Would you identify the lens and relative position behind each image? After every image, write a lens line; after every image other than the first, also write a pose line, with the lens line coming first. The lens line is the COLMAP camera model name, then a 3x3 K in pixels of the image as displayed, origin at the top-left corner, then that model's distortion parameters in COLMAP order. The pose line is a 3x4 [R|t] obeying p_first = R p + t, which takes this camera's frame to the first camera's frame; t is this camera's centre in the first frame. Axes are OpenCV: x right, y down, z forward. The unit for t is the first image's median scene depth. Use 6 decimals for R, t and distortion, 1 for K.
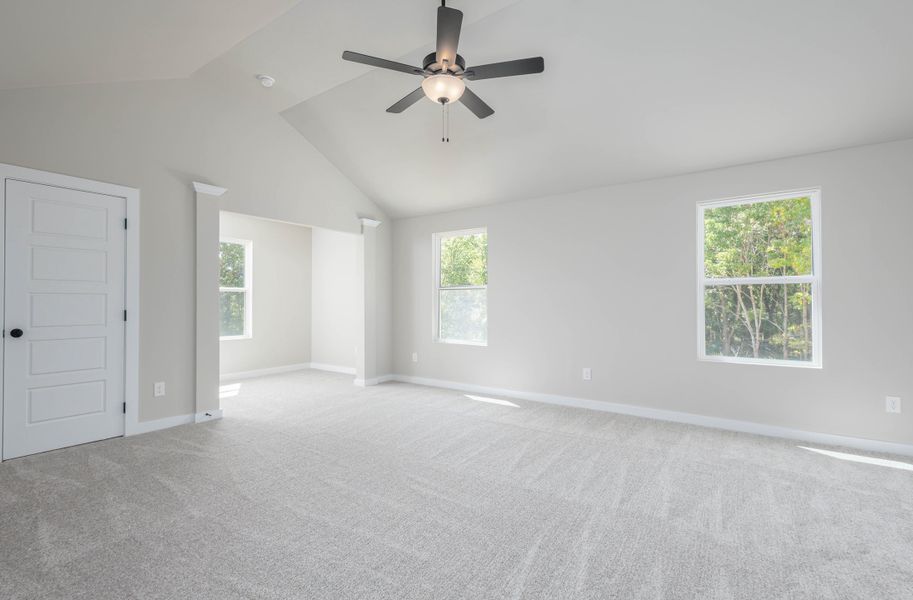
lens RADIAL K [[421.4, 0, 458.9], [0, 421.4, 299.9], [0, 0, 1]] dist [0.010595, -0.000469]
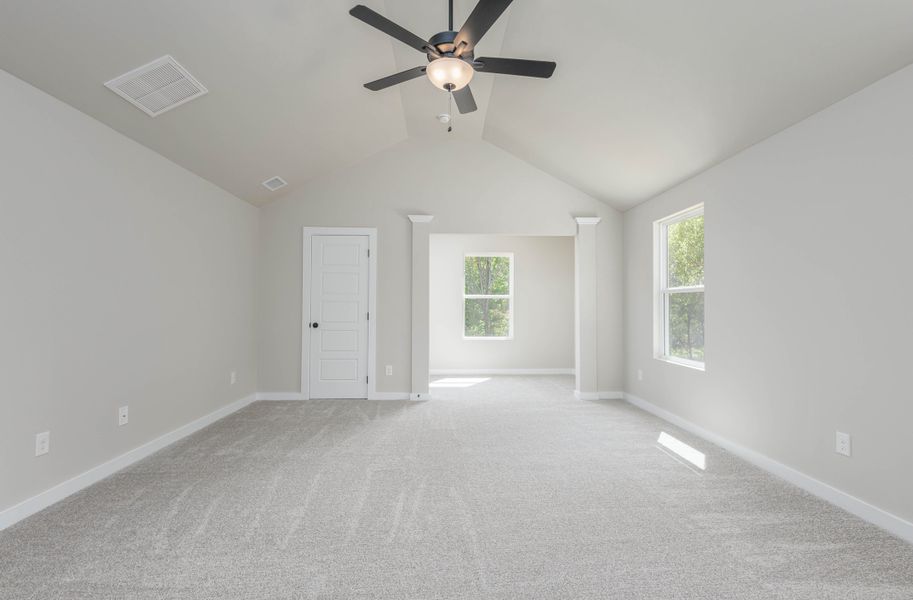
lens RADIAL K [[421.4, 0, 461.1], [0, 421.4, 300.4], [0, 0, 1]] dist [0.010595, -0.000469]
pose [[0.614127, -0.011143, -0.789128, 0.501322], [0.001011, 0.999911, -0.013333, 0.001672], [0.789206, 0.007390, 0.614083, 0.332813]]
